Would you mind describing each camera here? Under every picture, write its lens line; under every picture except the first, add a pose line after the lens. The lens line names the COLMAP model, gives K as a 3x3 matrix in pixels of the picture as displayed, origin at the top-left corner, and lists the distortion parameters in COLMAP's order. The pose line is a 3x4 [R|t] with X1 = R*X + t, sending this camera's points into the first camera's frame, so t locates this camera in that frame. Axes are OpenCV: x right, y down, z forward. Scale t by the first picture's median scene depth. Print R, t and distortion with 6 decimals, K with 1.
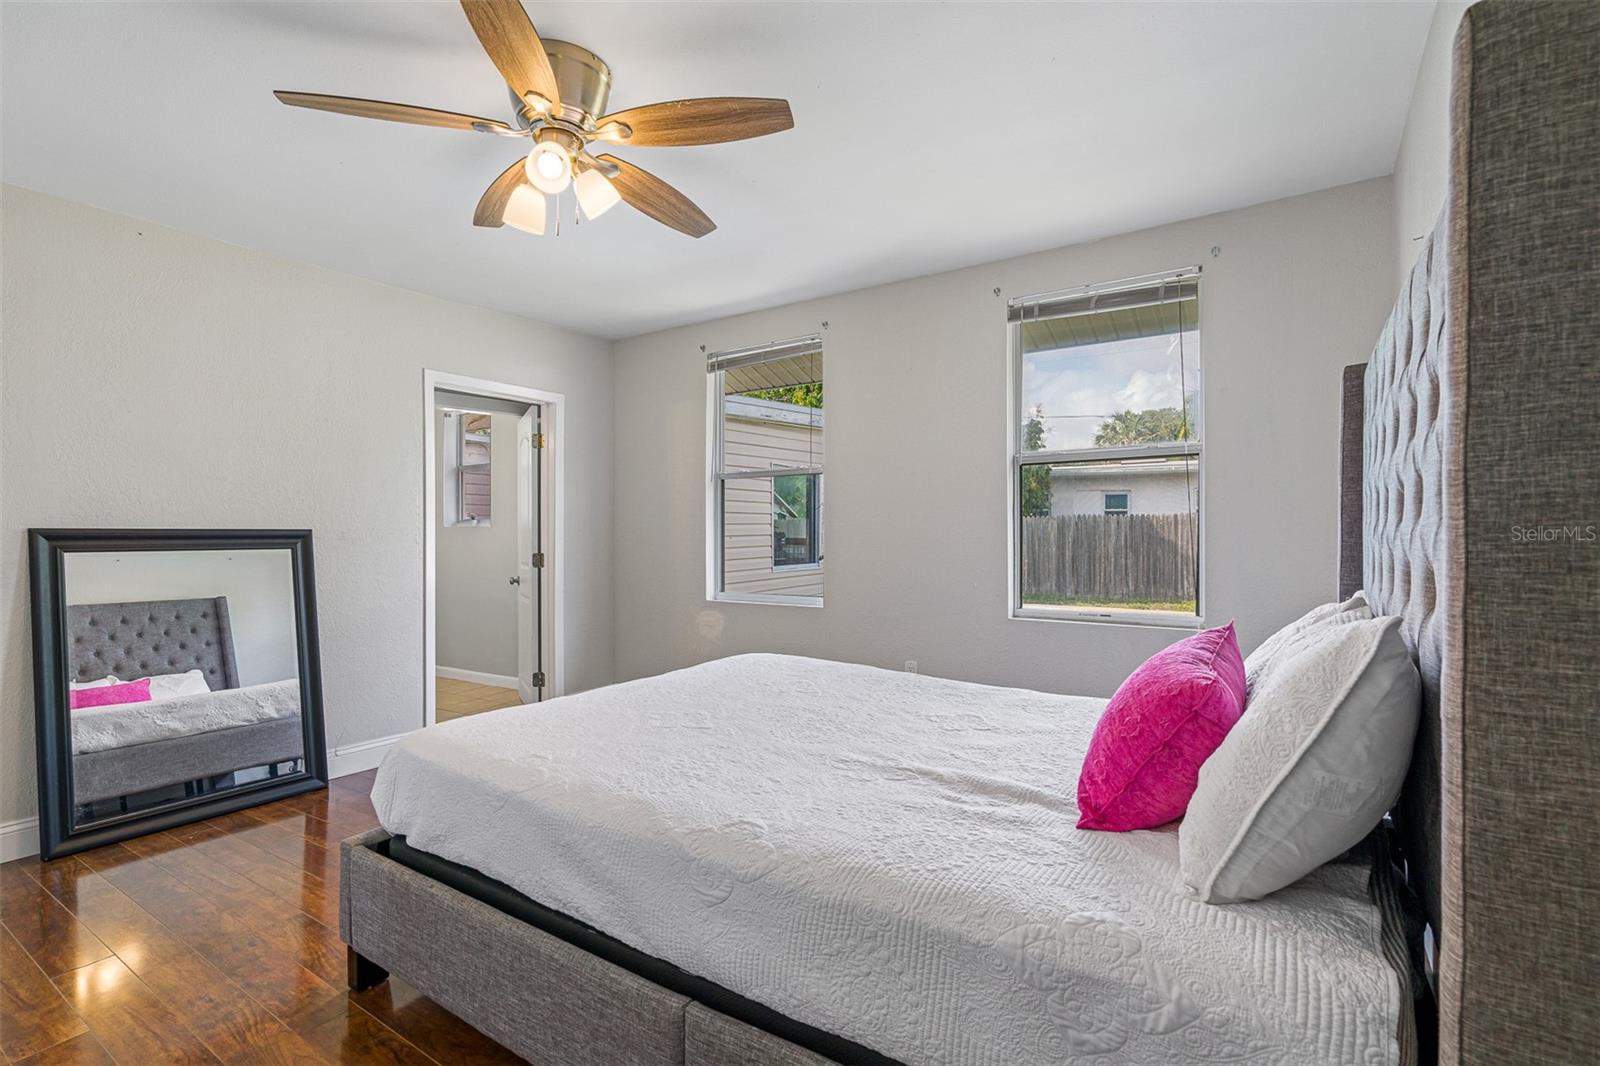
lens RADIAL K [[735.9, 0, 799.3], [0, 735.9, 537.9], [0, 0, 1]] dist [-0.001566, -0.000912]
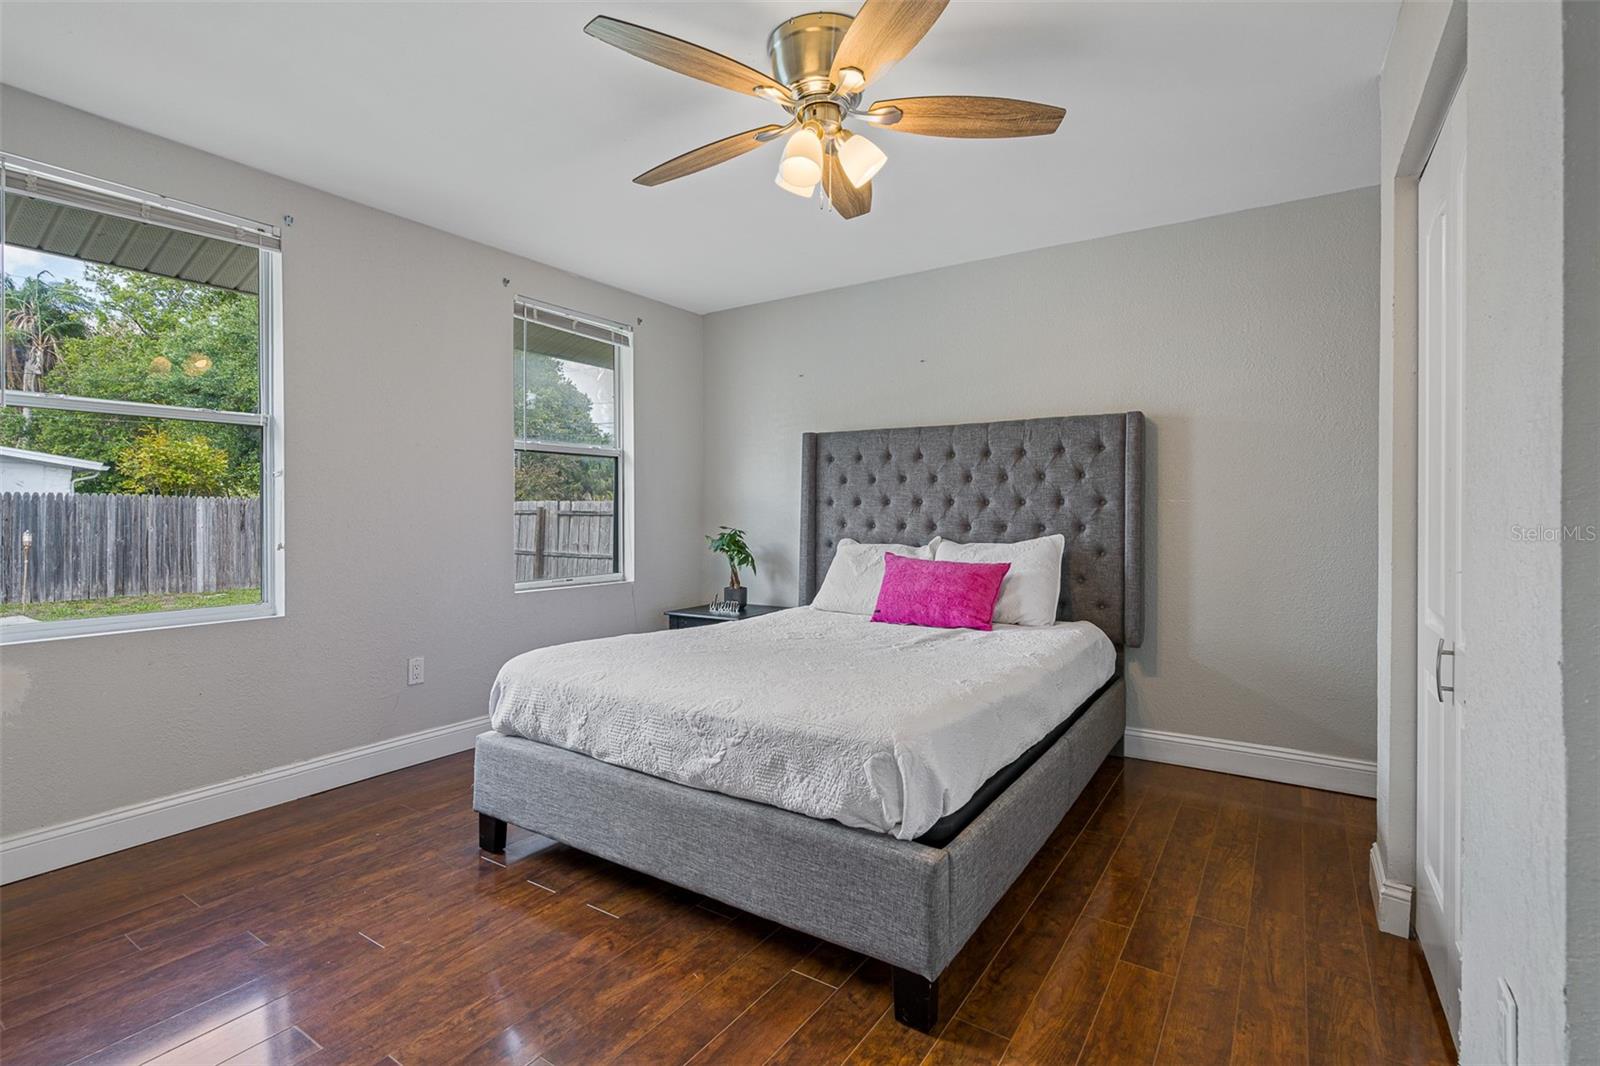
lens RADIAL K [[735.9, 0, 799.2], [0, 735.9, 526.0], [0, 0, 1]] dist [-0.001566, -0.000912]
pose [[0.011391, -0.009614, 0.999889, -0.840074], [0.007819, 0.999924, 0.009526, 0.000936], [-0.999905, 0.007709, 0.011465, 0.643883]]
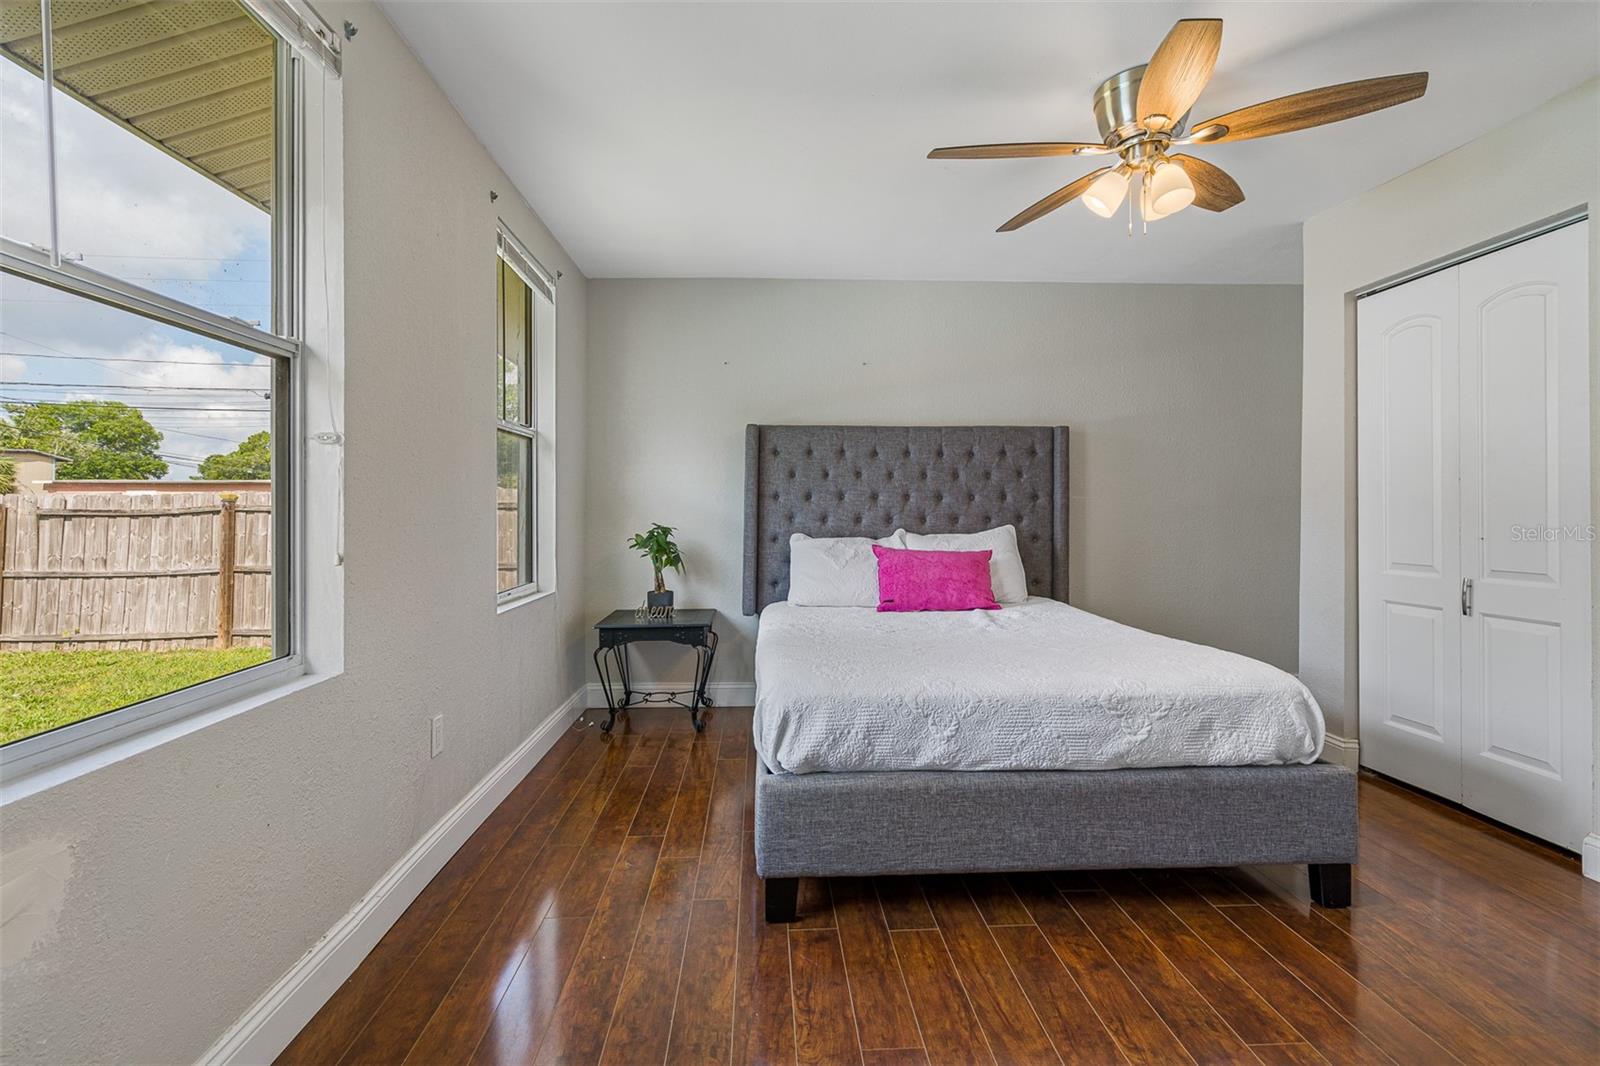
lens RADIAL K [[735.9, 0, 789.9], [0, 735.9, 519.5], [0, 0, 1]] dist [-0.001566, -0.000912]
pose [[-0.570196, 0.000520, 0.821509, -0.596870], [0.014816, 0.999844, 0.009650, -0.000599], [-0.821375, 0.017674, -0.570114, 1.311438]]
